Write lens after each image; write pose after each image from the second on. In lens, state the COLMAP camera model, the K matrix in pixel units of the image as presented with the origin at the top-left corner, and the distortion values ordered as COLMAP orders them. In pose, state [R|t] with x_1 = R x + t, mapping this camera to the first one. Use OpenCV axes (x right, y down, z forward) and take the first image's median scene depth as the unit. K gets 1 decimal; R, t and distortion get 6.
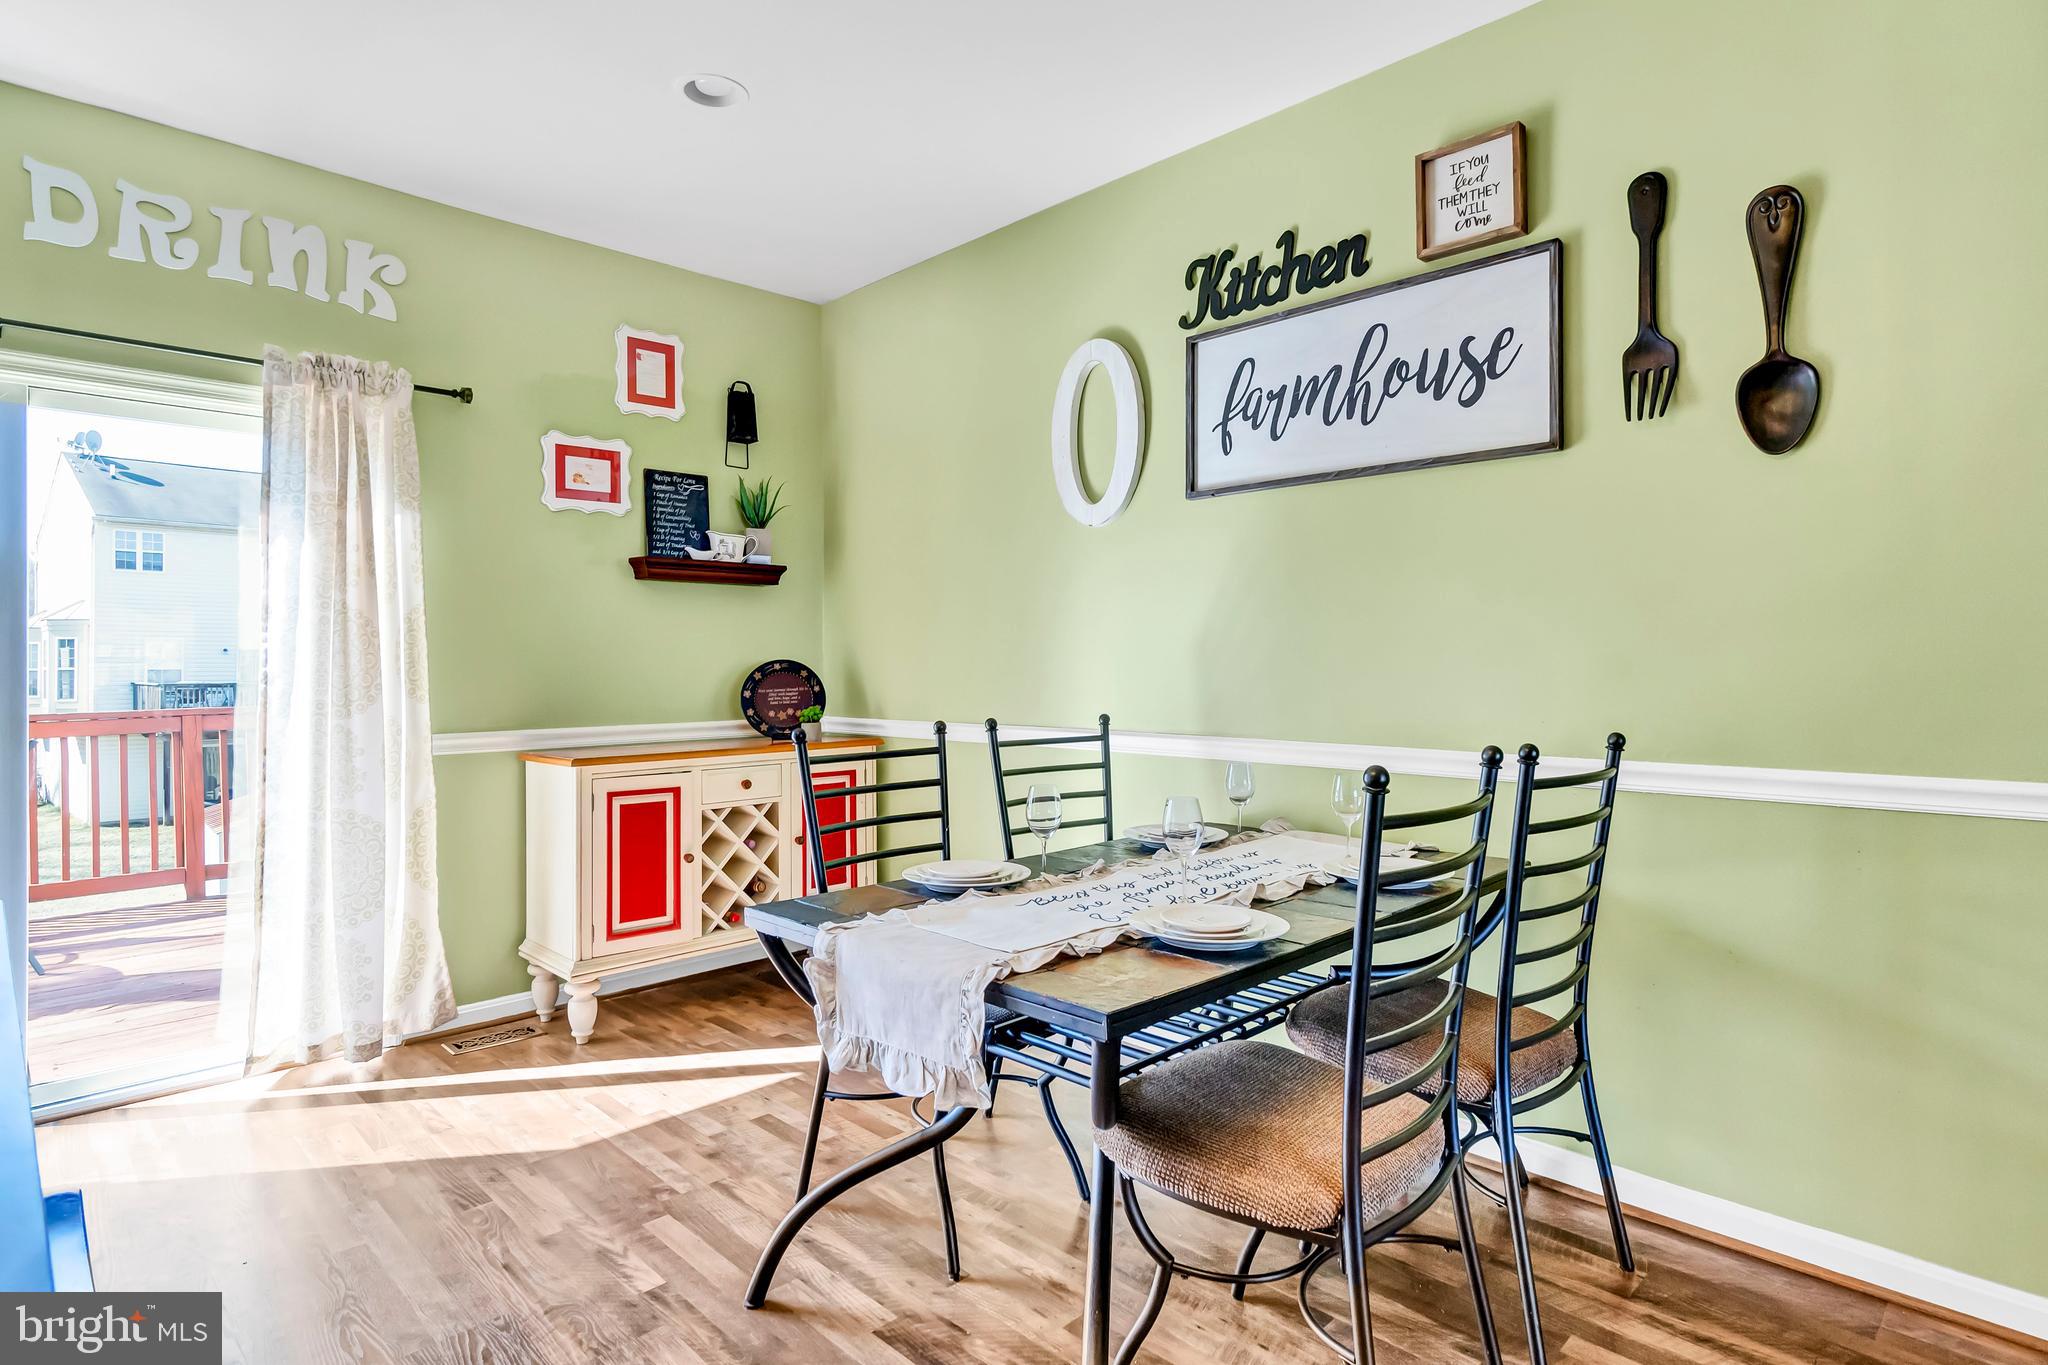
lens RADIAL K [[1085.4, 0, 1068.7], [0, 1085.4, 652.6], [0, 0, 1]] dist [-0.012833, 0.002870]
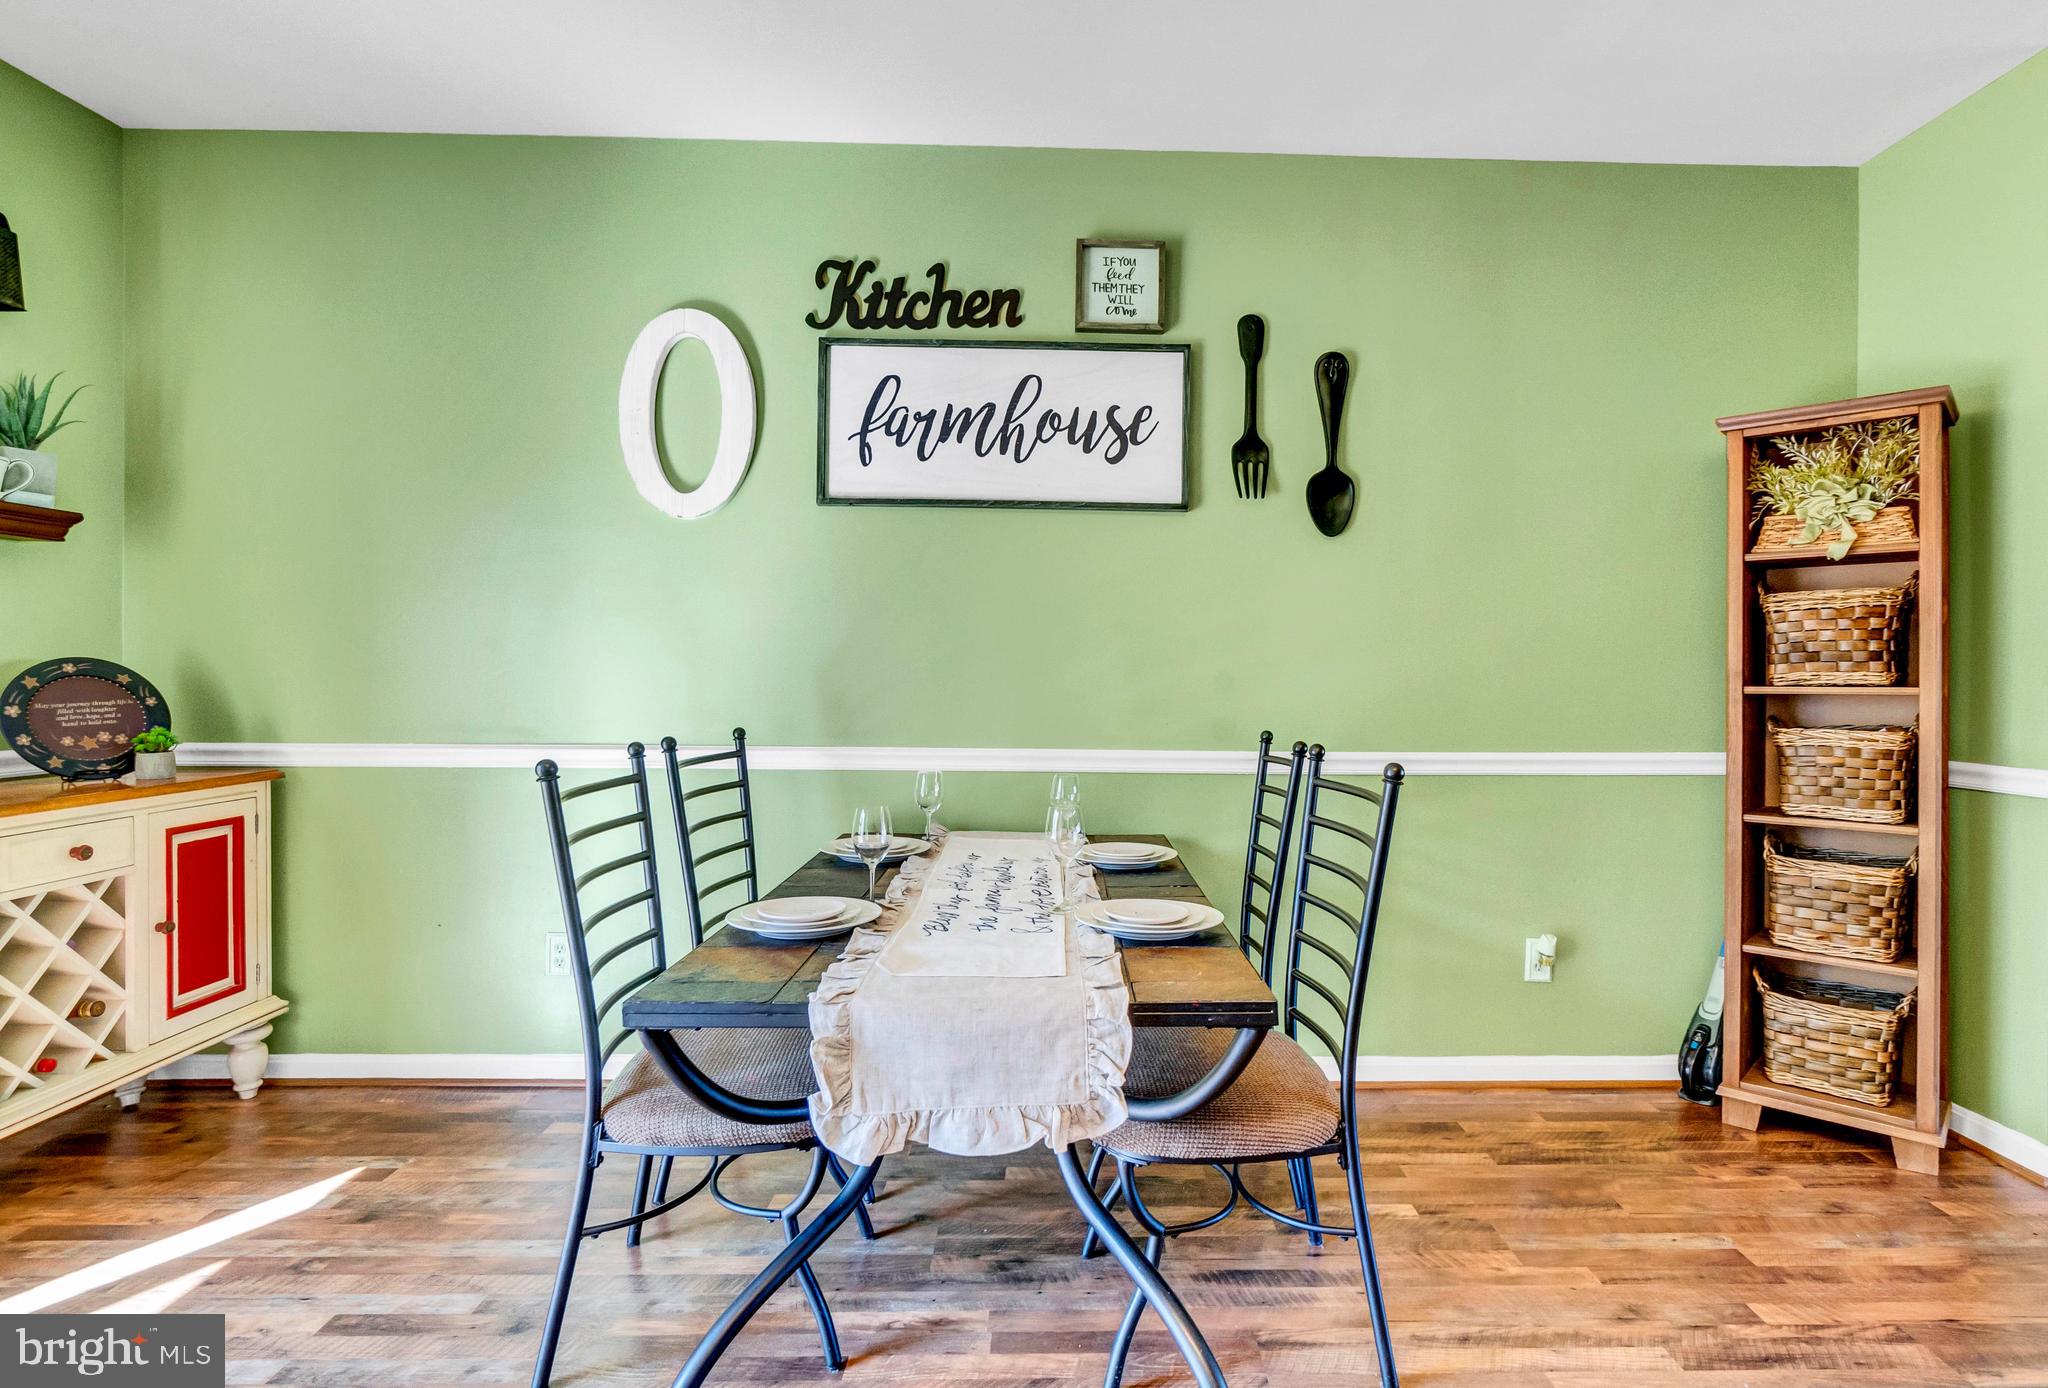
lens RADIAL K [[1017.5, 0, 1115.6], [0, 1017.5, 670.5], [0, 0, 1]] dist [0.000047, -0.000295]
pose [[0.697272, 0.009950, 0.716738, -0.360102], [-0.021654, 0.999740, 0.007187, -0.005013], [-0.716480, -0.020532, 0.697306, 0.170876]]
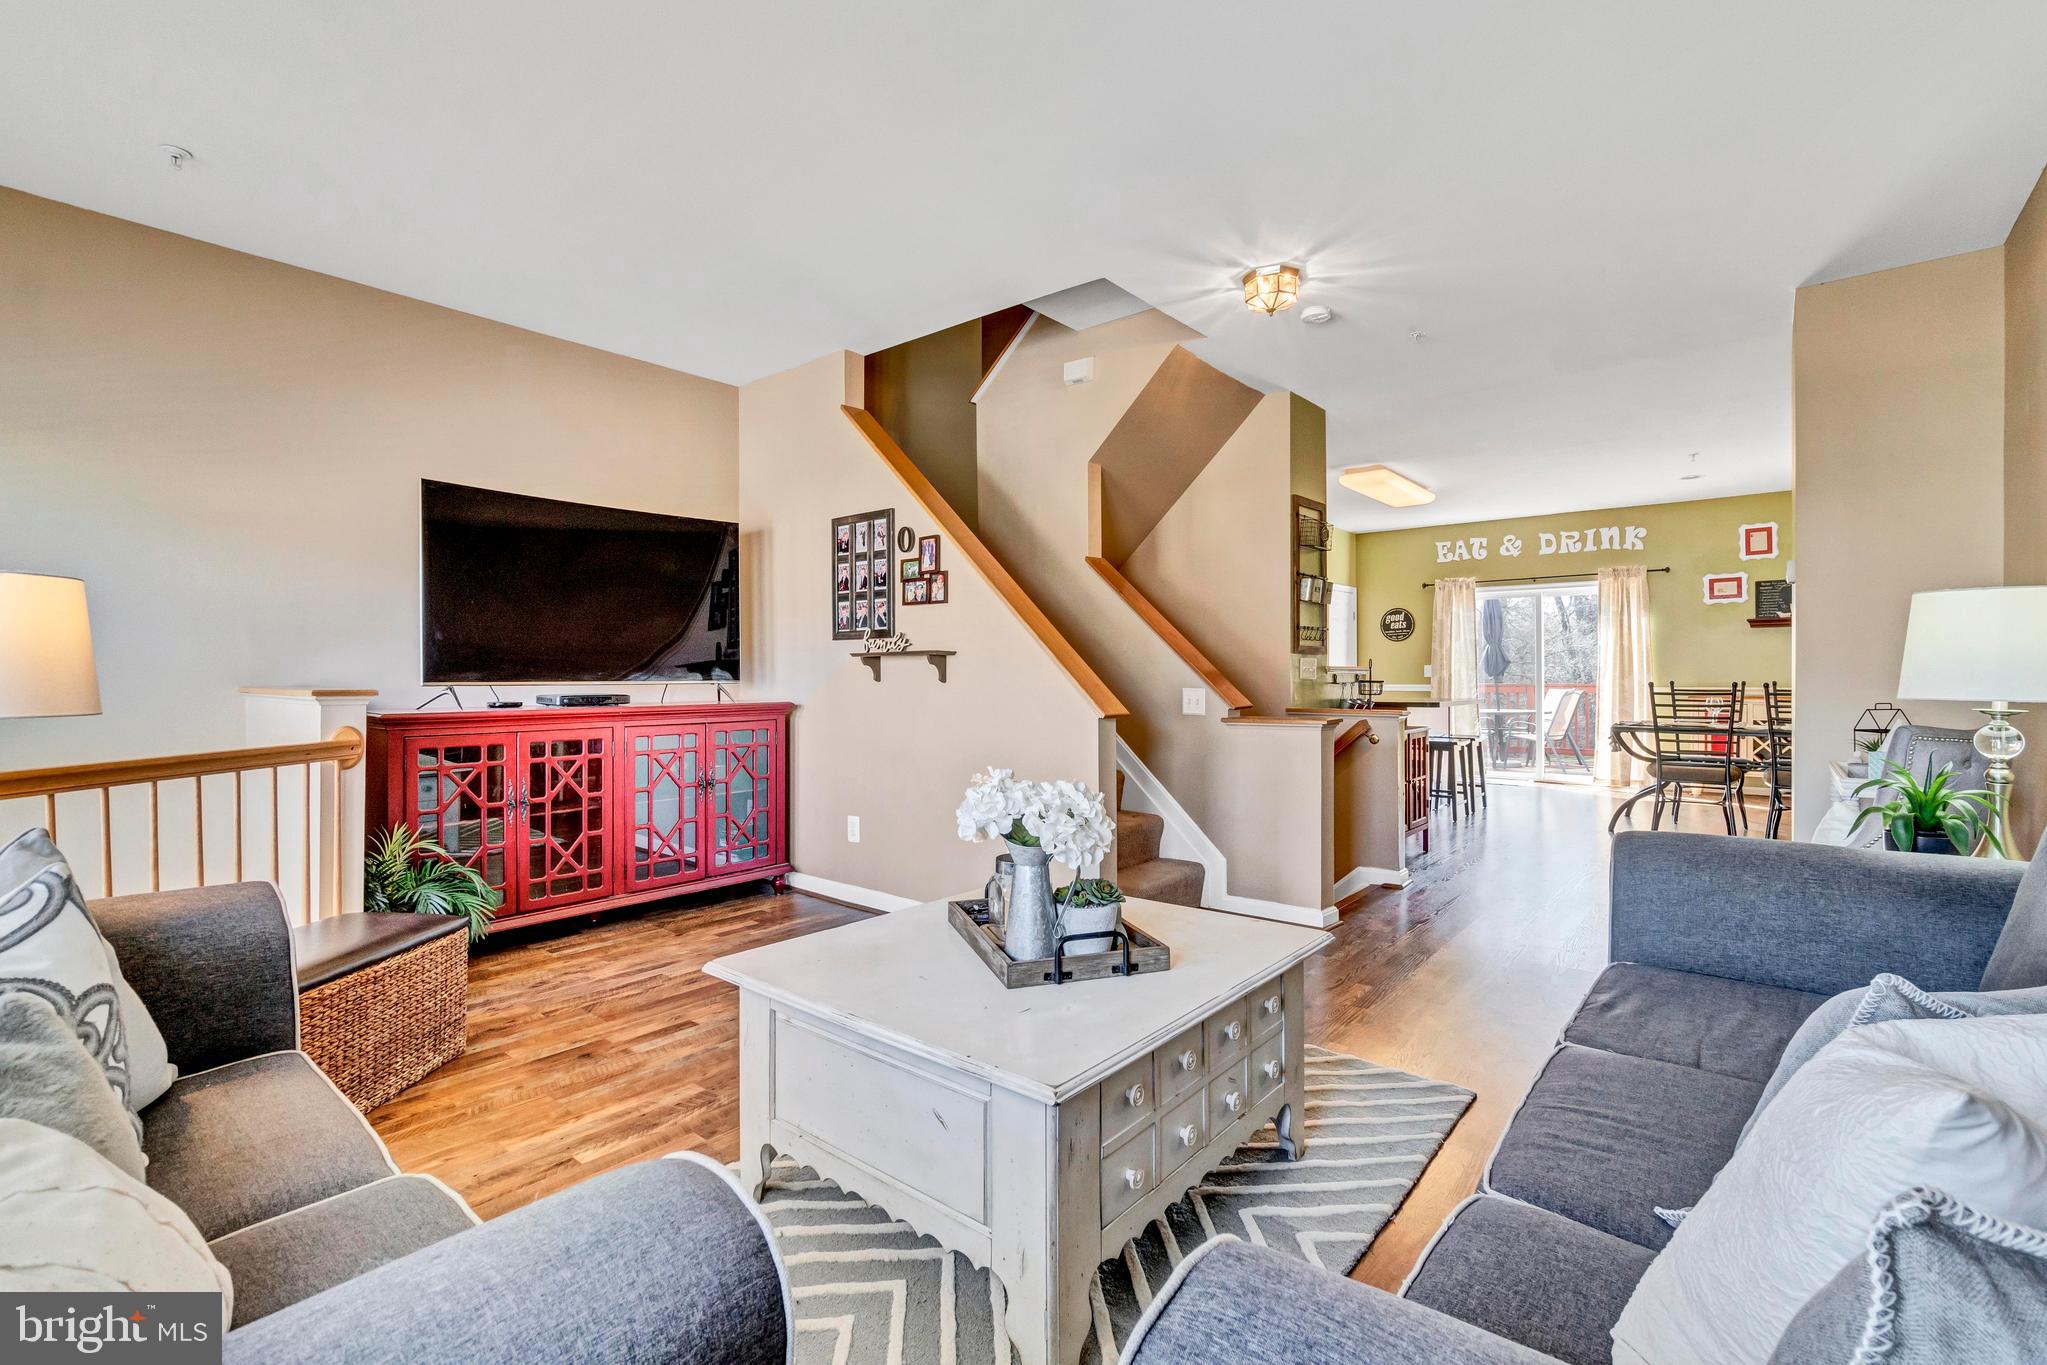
lens RADIAL K [[908.2, 0, 1016.0], [0, 908.2, 673.2], [0, 0, 1]] dist [-0.000244, -0.000675]
pose [[0.081114, 0.006419, -0.996684, 1.882136], [0.018386, 0.999799, 0.007936, -0.015817], [0.996535, -0.018968, 0.080980, -1.017646]]
